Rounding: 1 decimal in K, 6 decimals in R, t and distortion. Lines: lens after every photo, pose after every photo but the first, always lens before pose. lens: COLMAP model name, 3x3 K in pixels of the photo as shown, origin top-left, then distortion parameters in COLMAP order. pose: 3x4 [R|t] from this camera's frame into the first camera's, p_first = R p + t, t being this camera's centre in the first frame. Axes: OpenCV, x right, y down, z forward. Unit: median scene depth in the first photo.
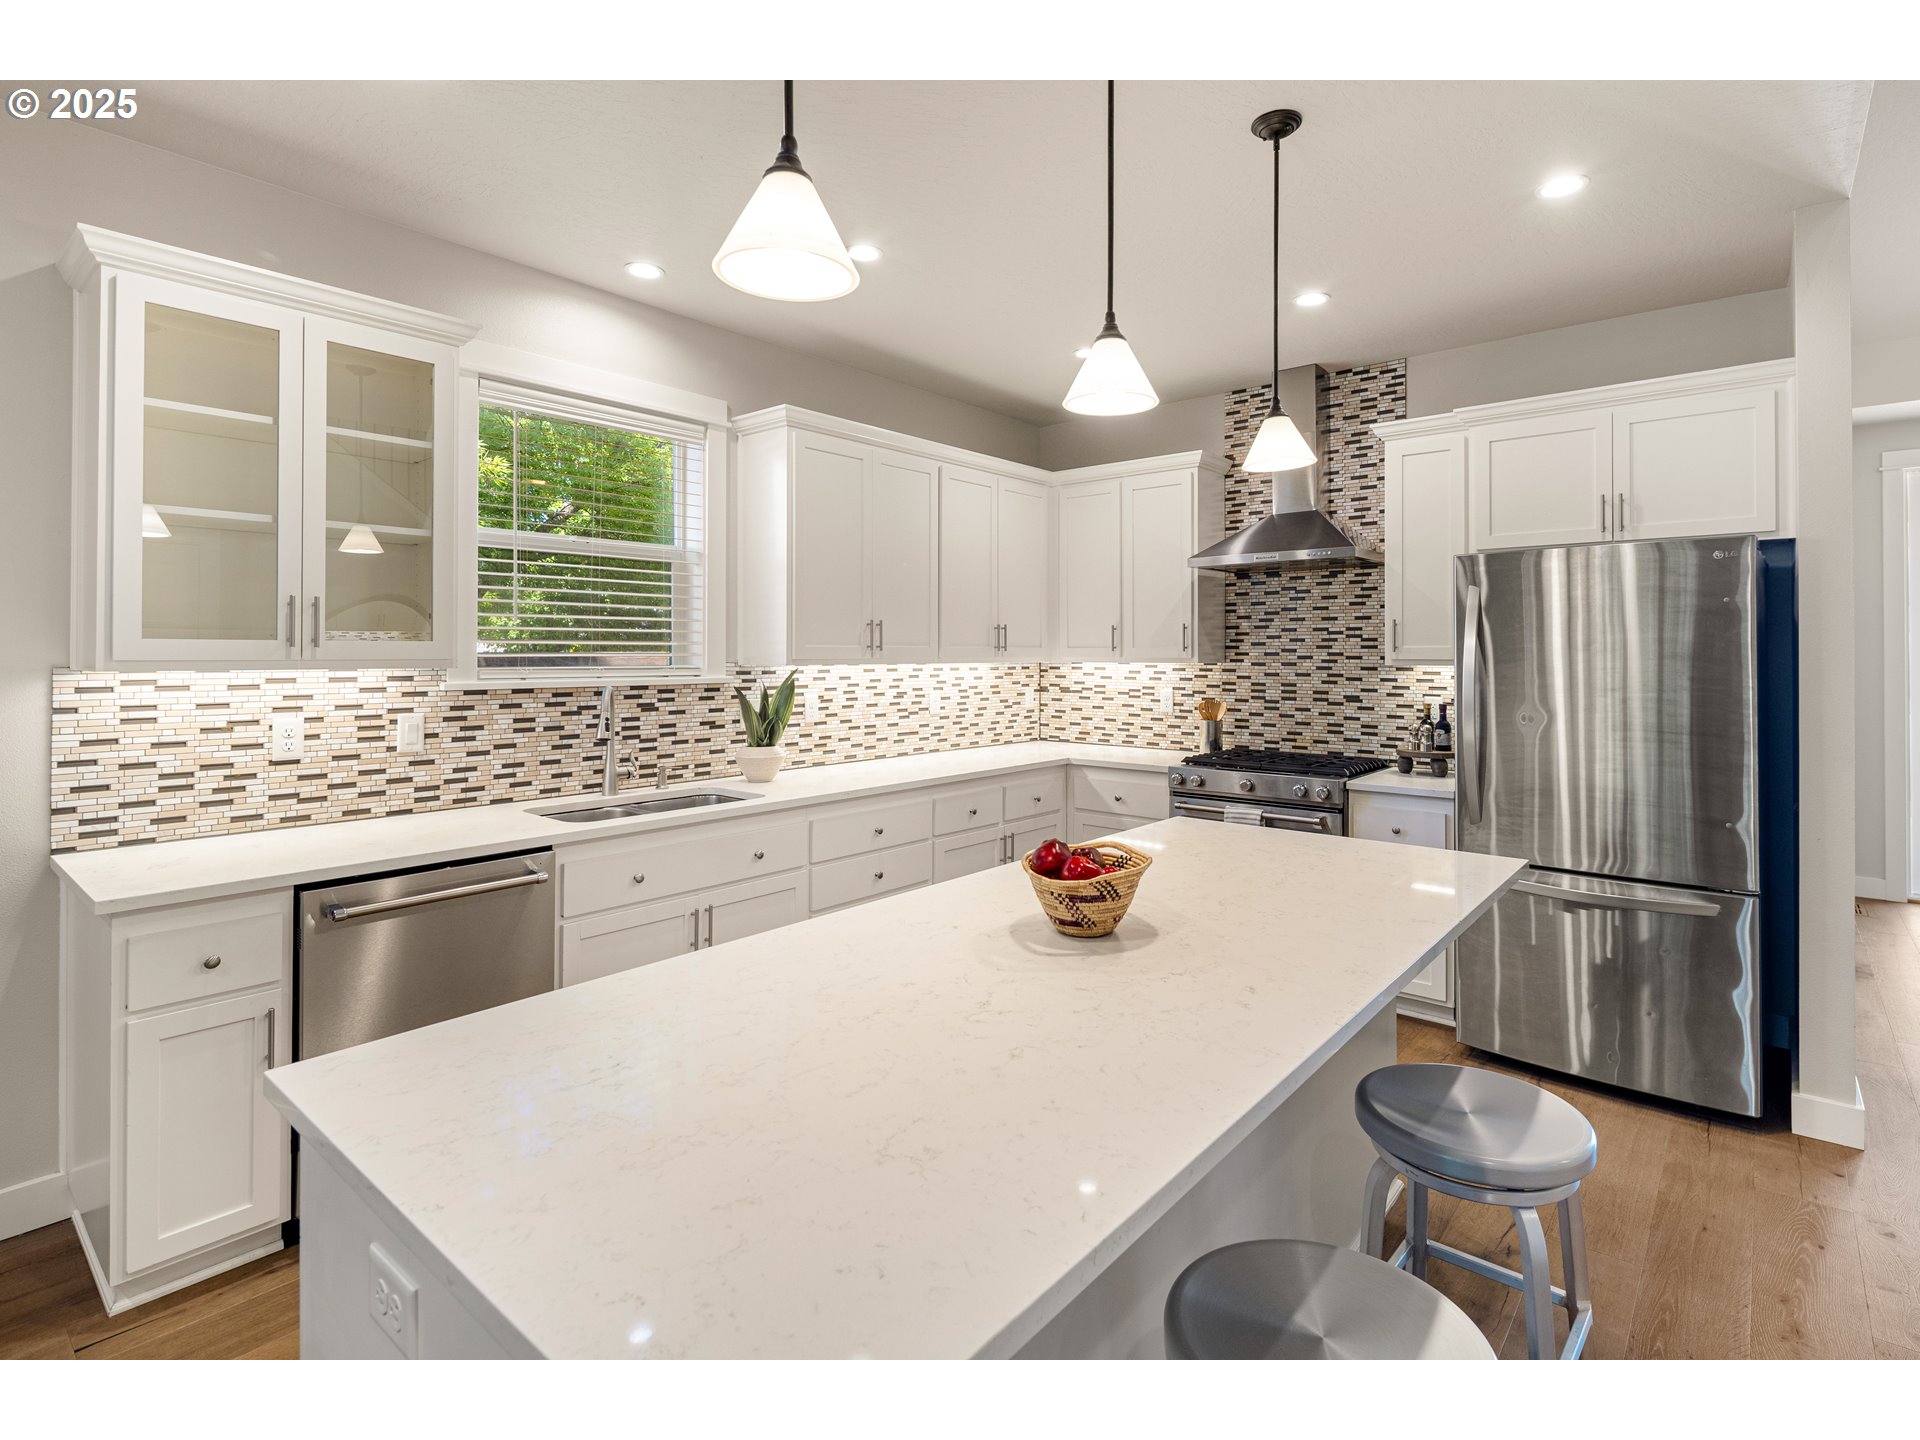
lens RADIAL K [[943.6, 0, 983.3], [0, 943.6, 642.8], [0, 0, 1]] dist [-0.001001, -0.000065]
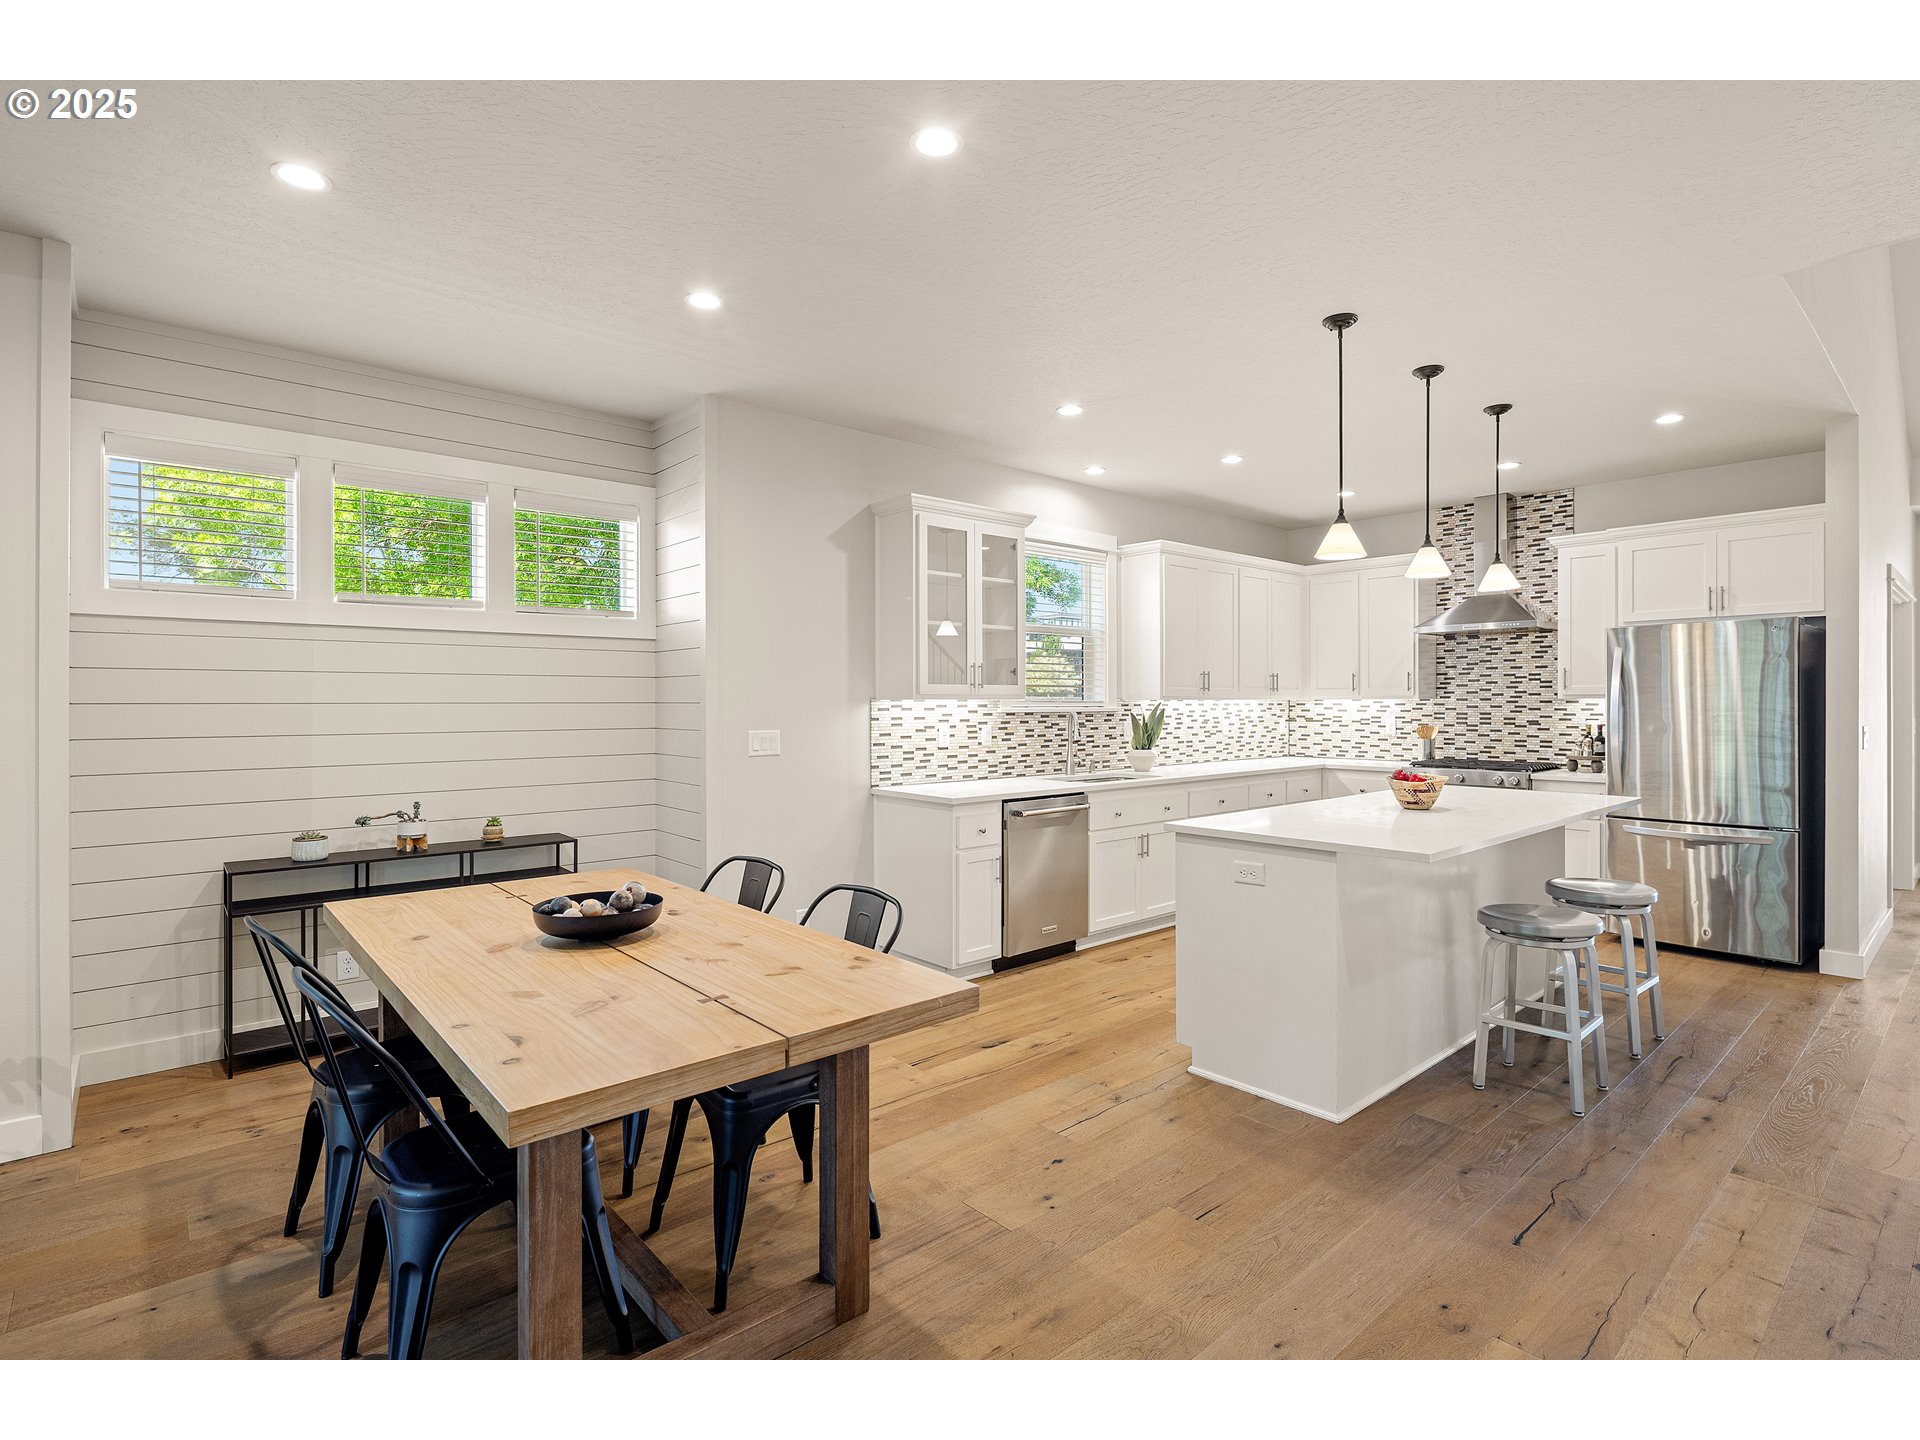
lens RADIAL K [[936.0, 0, 979.6], [0, 936.0, 703.0], [0, 0, 1]] dist [0.000338, -0.000839]
pose [[0.988938, -0.003730, -0.148284, -0.238982], [0.005624, 0.999908, 0.012351, 0.006491], [0.148225, -0.013048, 0.988868, -0.552715]]
